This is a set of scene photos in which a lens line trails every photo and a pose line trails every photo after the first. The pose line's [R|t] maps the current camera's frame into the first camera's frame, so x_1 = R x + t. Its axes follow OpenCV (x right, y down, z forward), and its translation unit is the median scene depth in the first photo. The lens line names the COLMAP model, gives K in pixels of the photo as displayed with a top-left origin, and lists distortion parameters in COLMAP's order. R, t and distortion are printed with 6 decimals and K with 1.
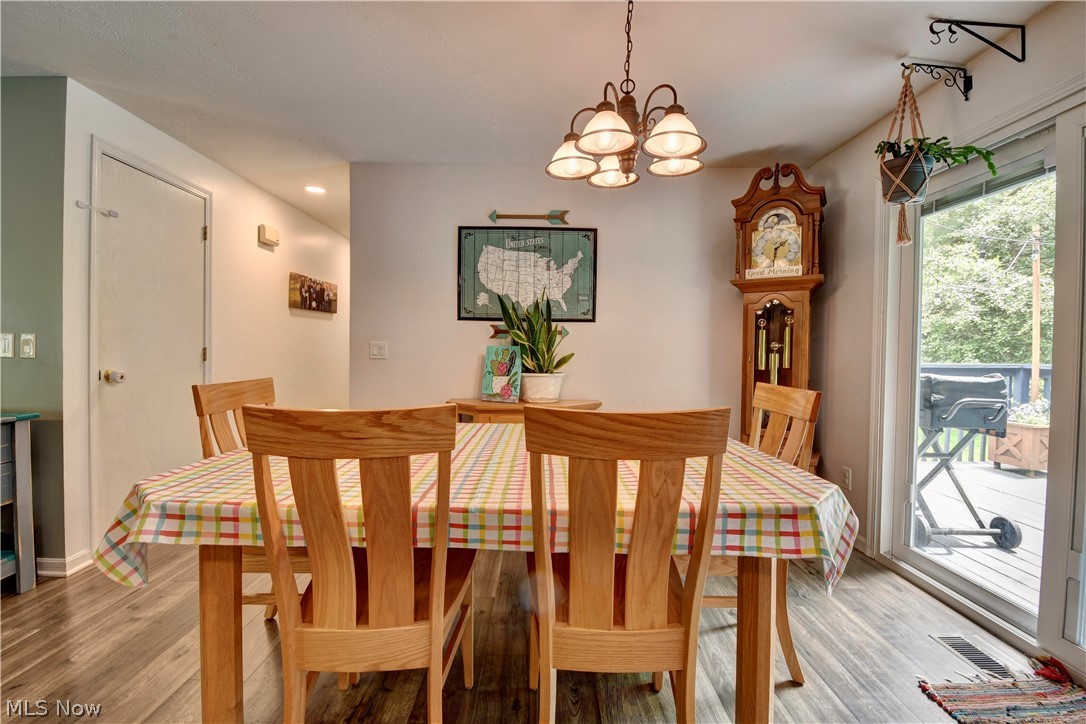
lens RADIAL K [[476.7, 0, 543.6], [0, 476.7, 358.1], [0, 0, 1]] dist [0.013079, -0.018102]
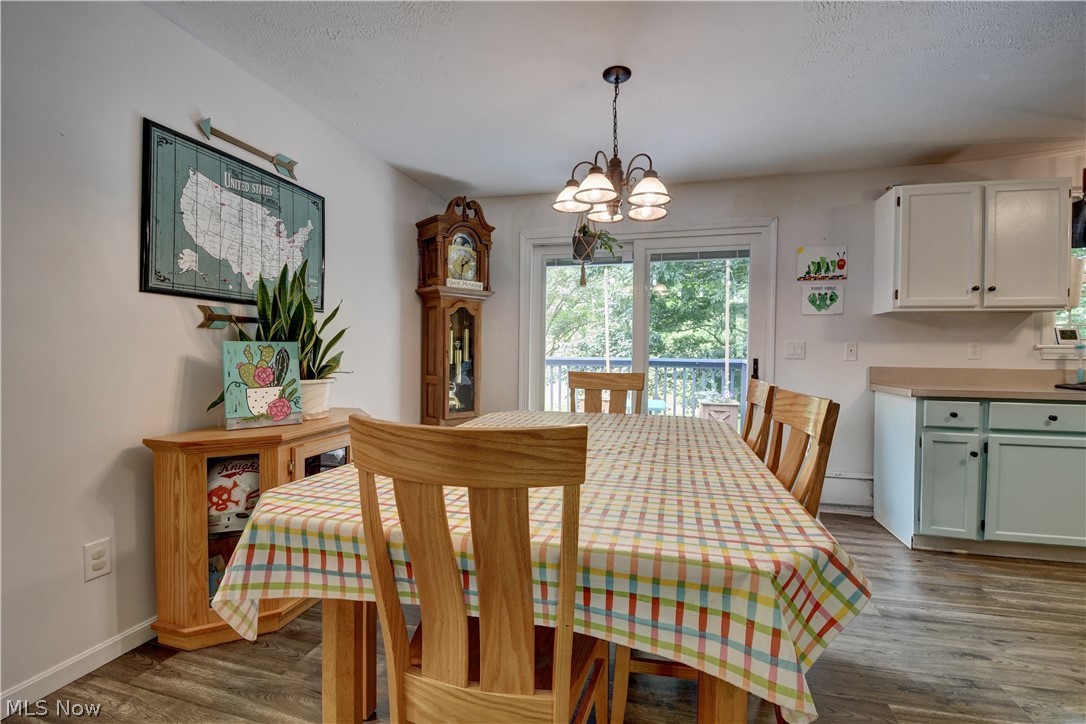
lens RADIAL K [[475.0, 0, 546.3], [0, 475.0, 358.4], [0, 0, 1]] dist [0.014263, -0.021350]
pose [[0.263784, -0.024105, 0.964281, -0.643882], [0.011111, 0.999697, 0.021951, -0.012855], [-0.964518, 0.004924, 0.263972, 0.471537]]
